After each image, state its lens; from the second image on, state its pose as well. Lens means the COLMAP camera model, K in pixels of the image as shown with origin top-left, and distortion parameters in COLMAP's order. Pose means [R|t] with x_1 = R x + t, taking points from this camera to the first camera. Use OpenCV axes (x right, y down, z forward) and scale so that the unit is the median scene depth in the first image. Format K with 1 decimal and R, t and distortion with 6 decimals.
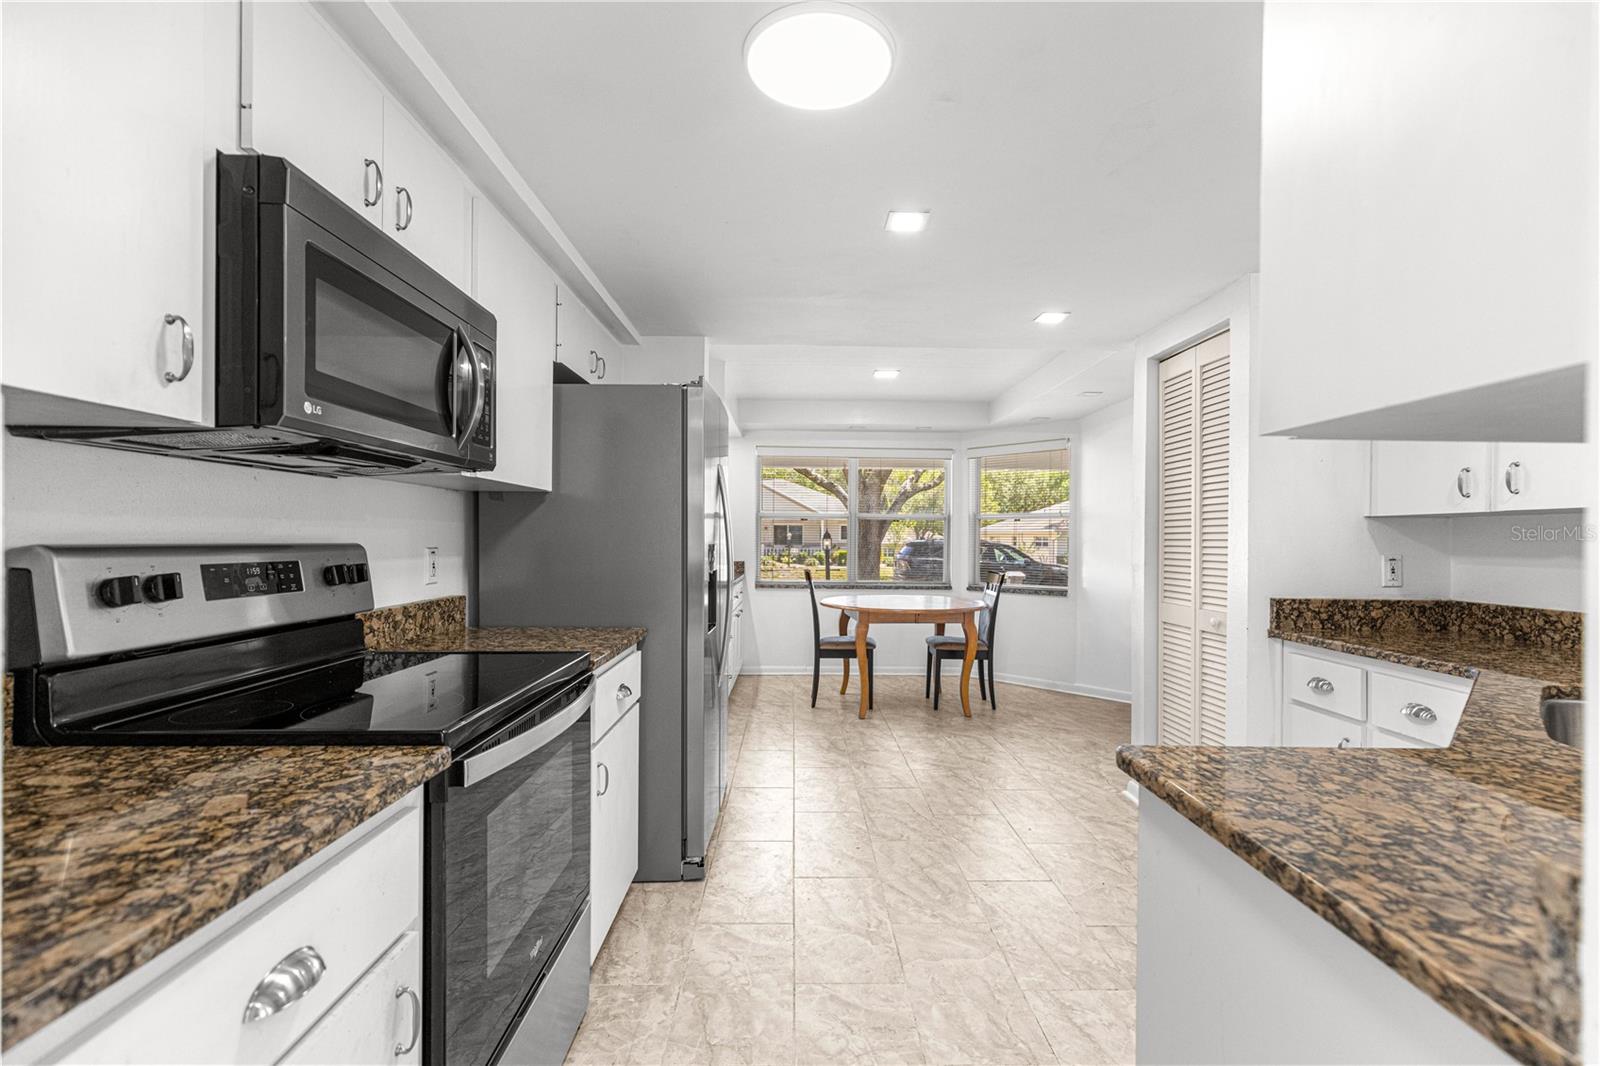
lens RADIAL K [[725.4, 0, 799.4], [0, 725.4, 541.1], [0, 0, 1]] dist [0.001367, -0.000091]
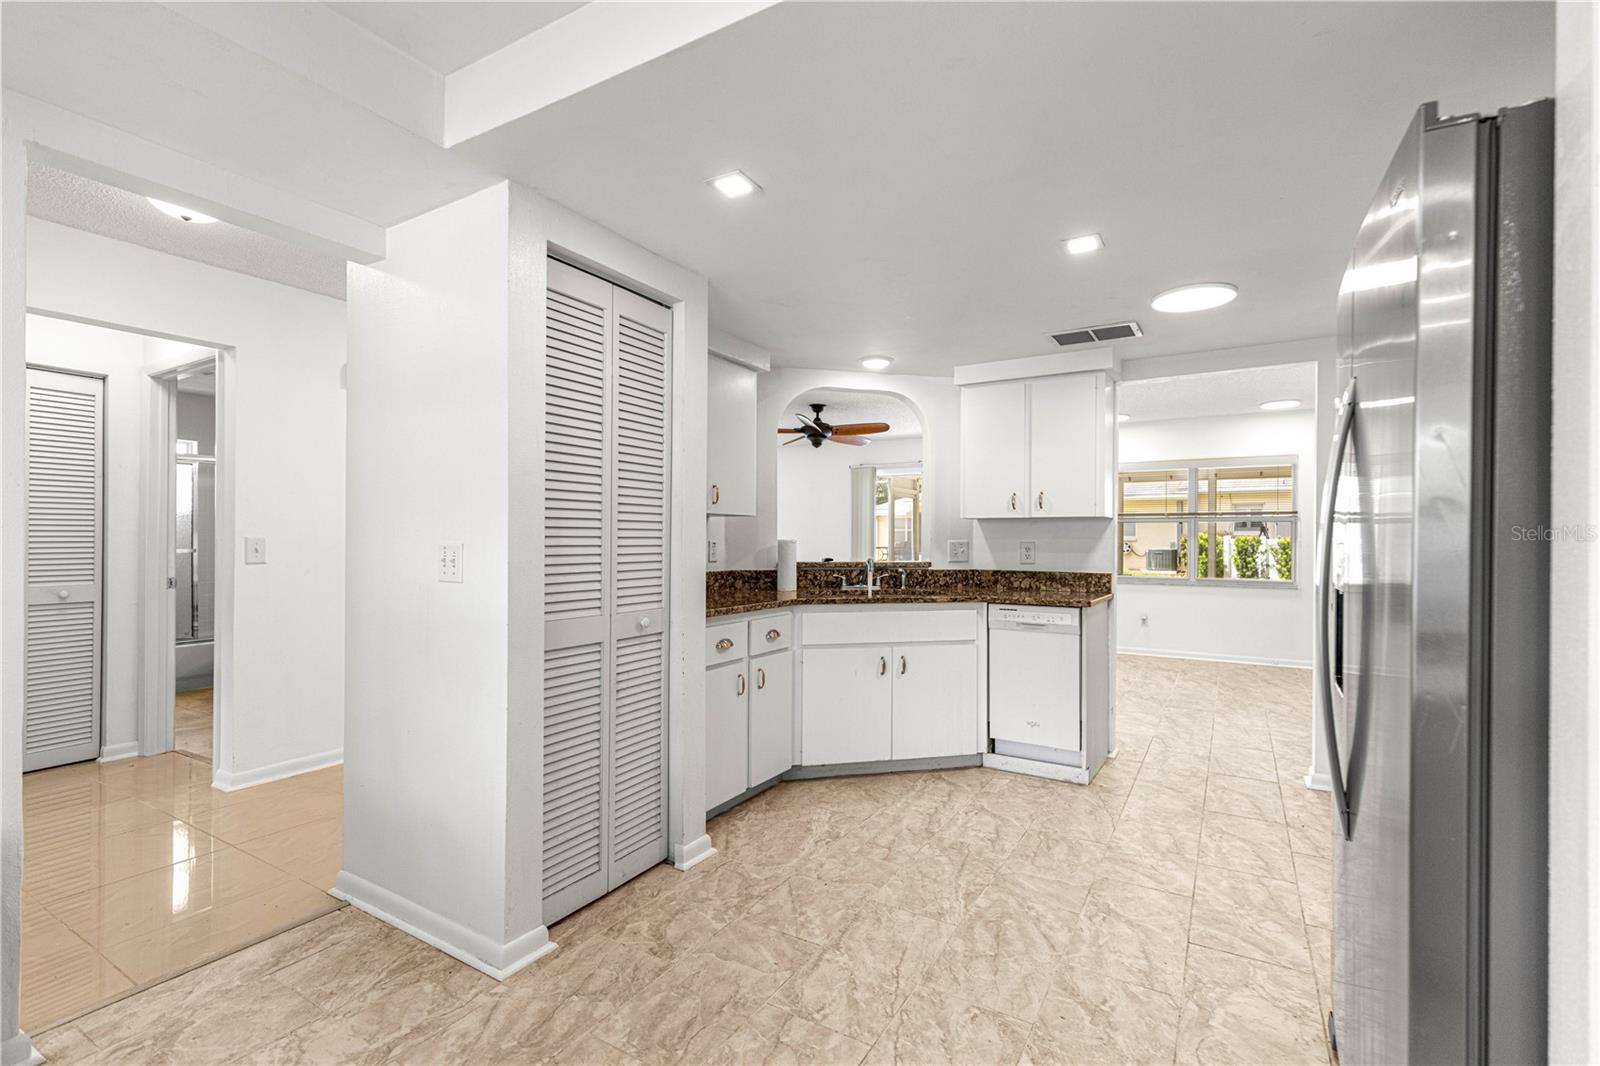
lens RADIAL K [[721.7, 0, 813.5], [0, 721.7, 531.2], [0, 0, 1]] dist [0.005363, -0.000457]
pose [[-0.858688, -0.009350, 0.512413, -0.077959], [-0.011958, 0.999927, -0.001793, -0.000385], [-0.512359, -0.007667, -0.858737, 2.412981]]
